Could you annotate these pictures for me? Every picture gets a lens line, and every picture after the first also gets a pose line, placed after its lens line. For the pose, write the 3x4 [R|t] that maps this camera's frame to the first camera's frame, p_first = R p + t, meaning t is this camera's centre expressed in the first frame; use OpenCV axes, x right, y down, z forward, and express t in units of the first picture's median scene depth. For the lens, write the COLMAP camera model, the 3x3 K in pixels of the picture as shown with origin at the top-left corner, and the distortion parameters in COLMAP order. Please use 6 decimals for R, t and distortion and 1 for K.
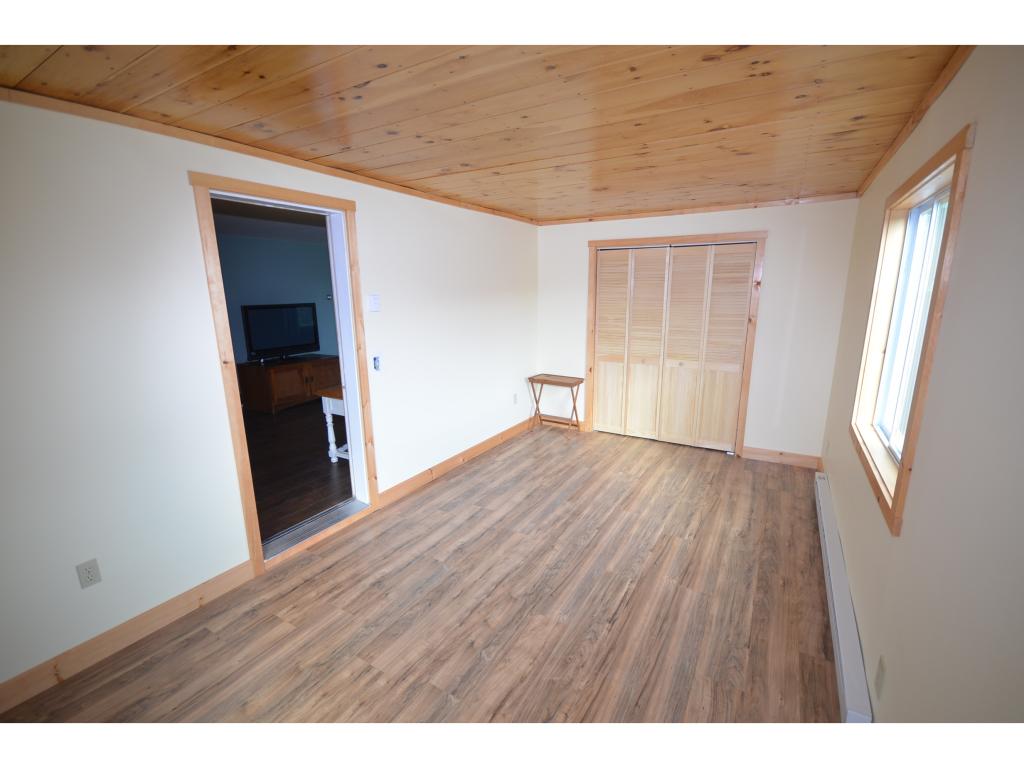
lens RADIAL K [[447.7, 0, 516.3], [0, 447.7, 388.1], [0, 0, 1]] dist [-0.003707, -0.000047]
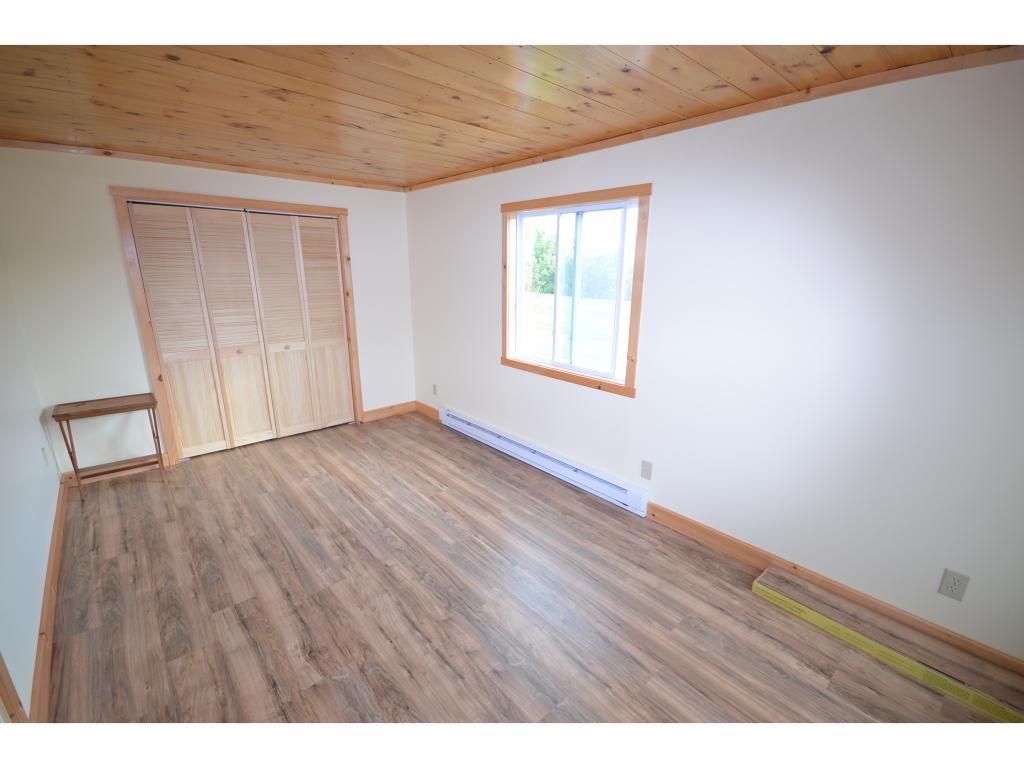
lens RADIAL K [[447.7, 0, 516.3], [0, 447.7, 388.1], [0, 0, 1]] dist [-0.003707, -0.000047]
pose [[0.299441, -0.240732, 0.923246, -0.436529], [0.193438, 0.962868, 0.188325, -0.068689], [-0.934300, 0.122199, 0.334889, 0.346205]]
